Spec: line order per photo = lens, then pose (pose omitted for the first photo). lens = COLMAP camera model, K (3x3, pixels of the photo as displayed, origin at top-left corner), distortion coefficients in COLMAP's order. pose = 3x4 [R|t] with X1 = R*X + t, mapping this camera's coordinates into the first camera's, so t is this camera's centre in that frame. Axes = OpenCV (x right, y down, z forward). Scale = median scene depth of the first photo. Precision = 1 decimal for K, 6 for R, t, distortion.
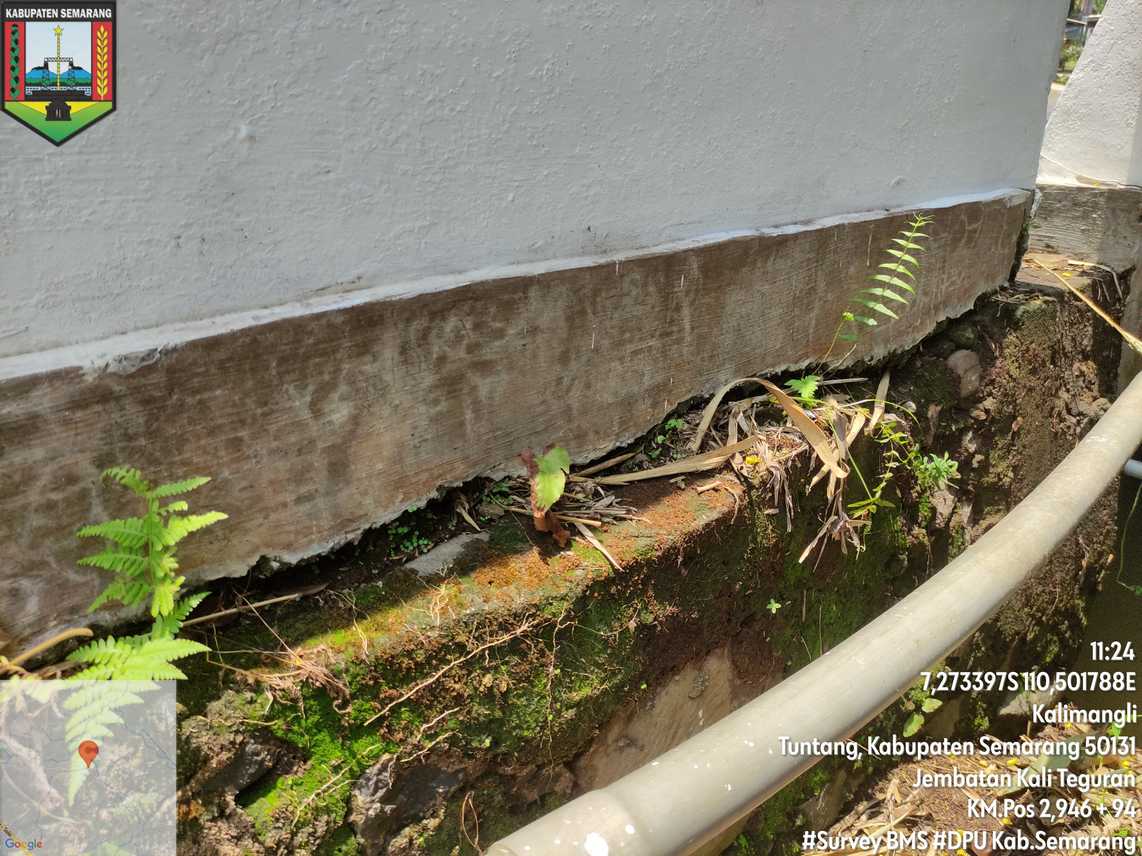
lens RADIAL K [[842.0, 0, 570.5], [0, 842.0, 422.9], [0, 0, 1]] dist [0.064734, -0.074064]
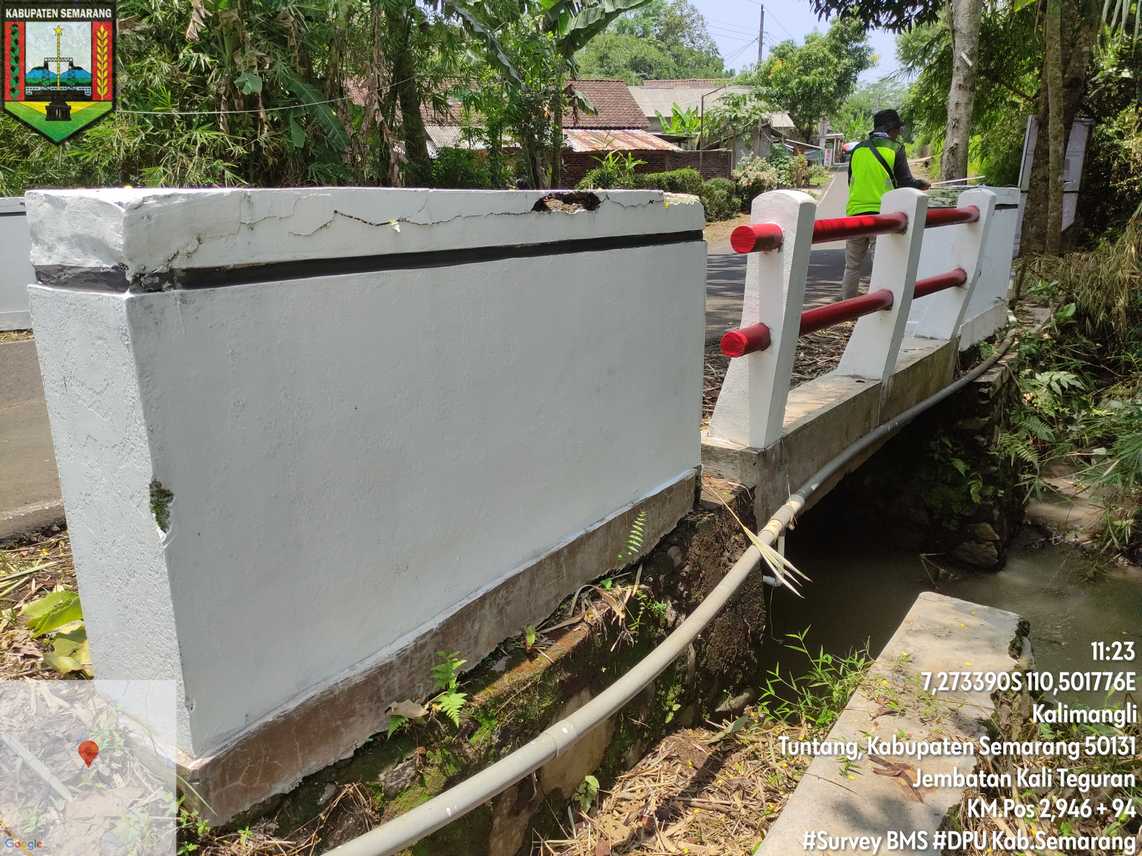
lens RADIAL K [[838.1, 0, 571.0], [0, 838.1, 428.0], [0, 0, 1]] dist [0.079646, -0.102748]
pose [[0.975549, -0.069113, 0.208634, -0.374441], [0.089869, 0.991723, -0.091698, -0.314524], [-0.200570, 0.108205, 0.973685, -1.706650]]
